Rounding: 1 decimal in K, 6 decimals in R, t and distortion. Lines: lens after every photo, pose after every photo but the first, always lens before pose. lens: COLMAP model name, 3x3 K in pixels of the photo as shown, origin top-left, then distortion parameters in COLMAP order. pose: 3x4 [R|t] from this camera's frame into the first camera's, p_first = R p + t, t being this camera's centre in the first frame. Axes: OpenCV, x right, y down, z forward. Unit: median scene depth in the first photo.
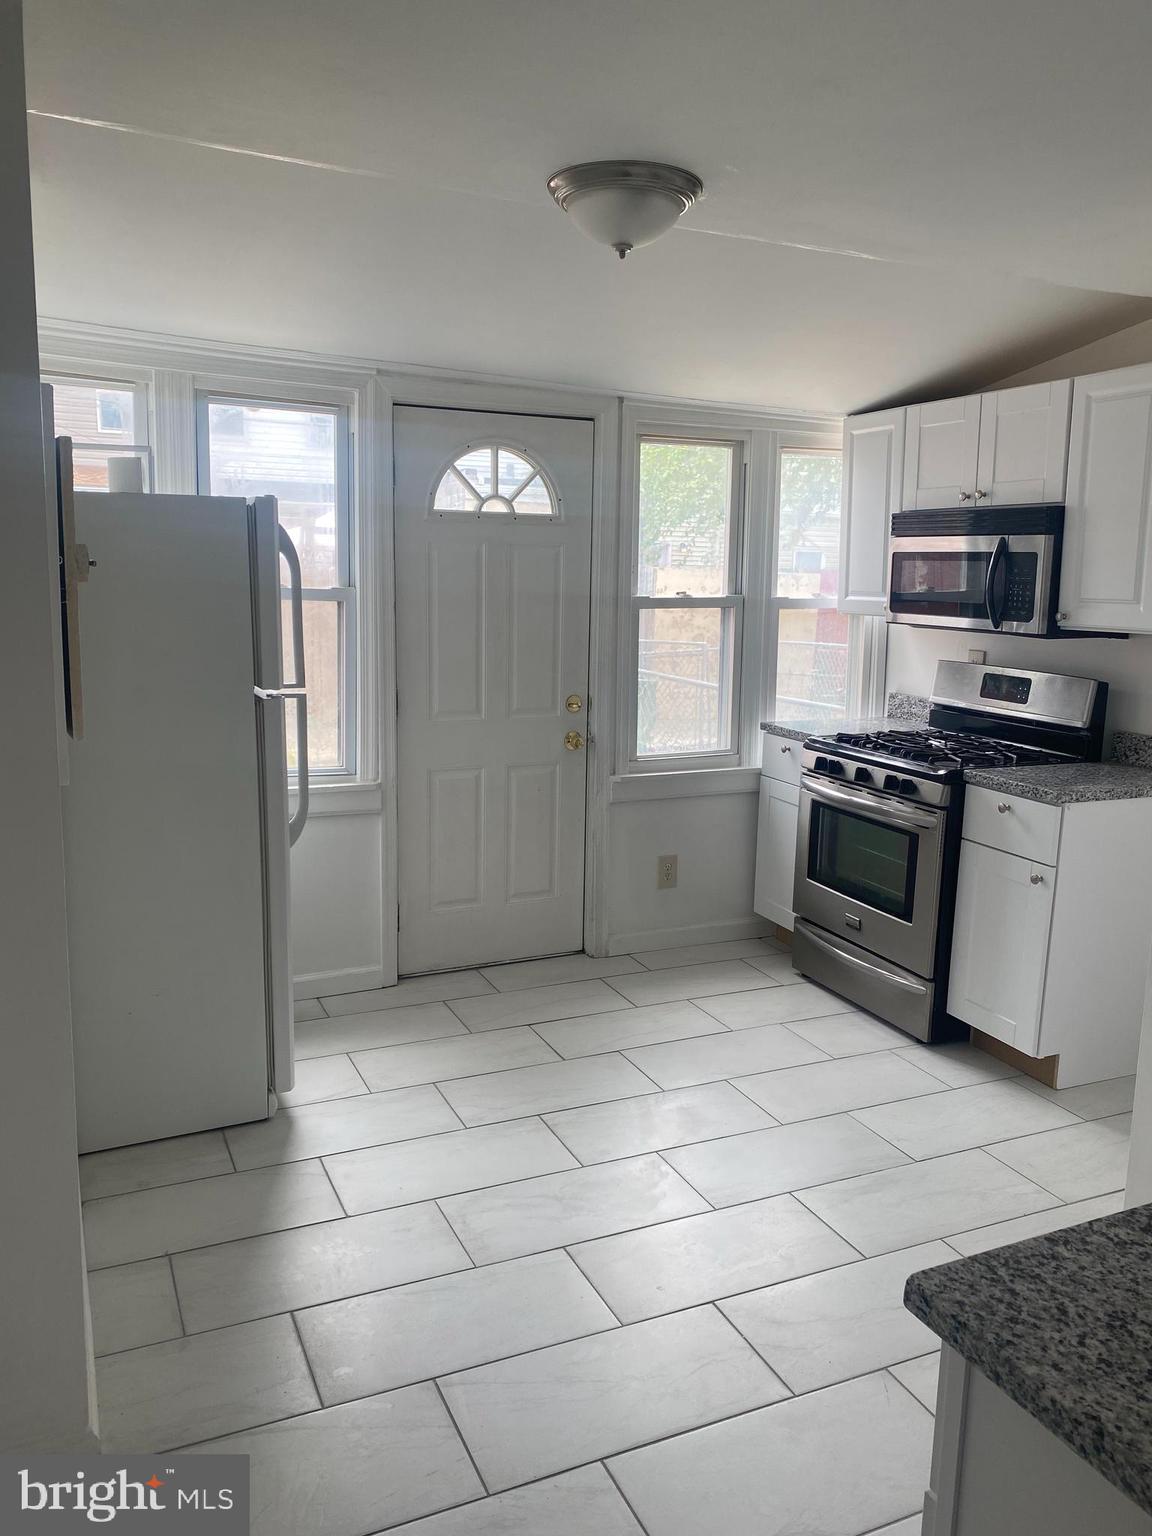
lens RADIAL K [[1164.5, 0, 584.7], [0, 1164.5, 769.3], [0, 0, 1]] dist [-0.002171, 0.007251]
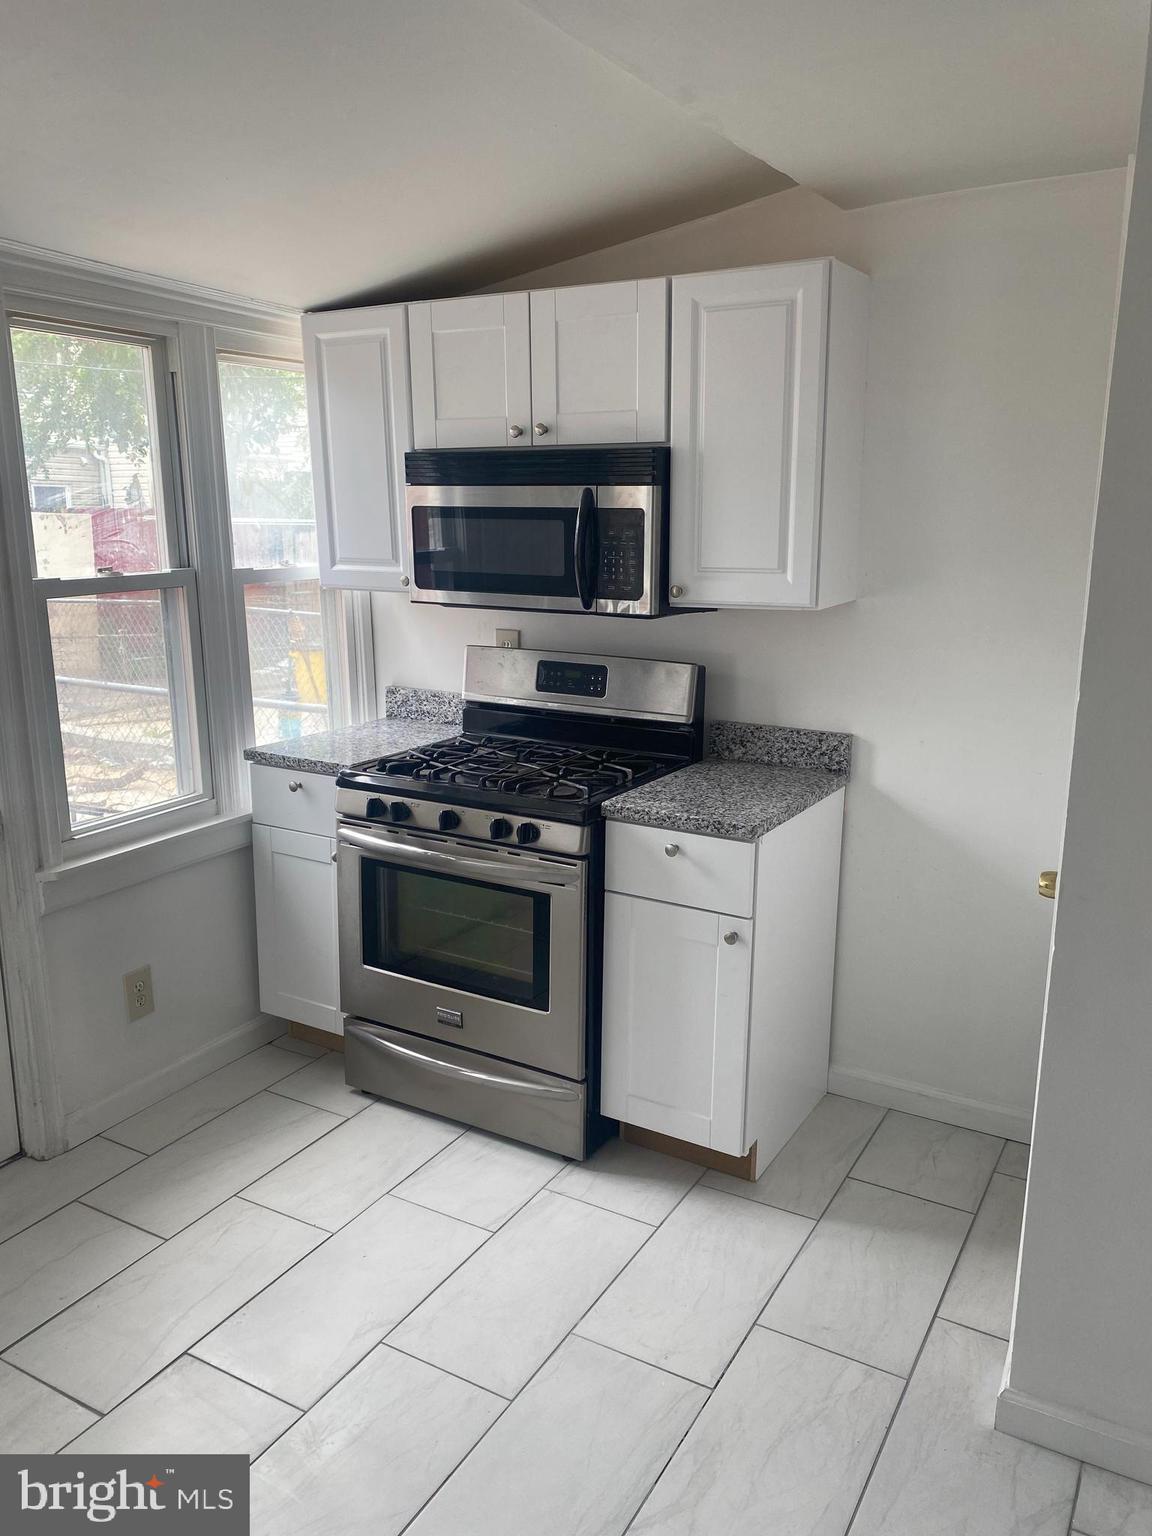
lens RADIAL K [[1178.0, 0, 576.0], [0, 1178.0, 768.0], [0, 0, 1]] dist [0.040427, -0.003991]
pose [[0.816282, -0.136749, 0.561234, -0.097740], [0.108739, 0.990582, 0.083209, -0.075725], [-0.567327, -0.006895, 0.823464, 0.334789]]
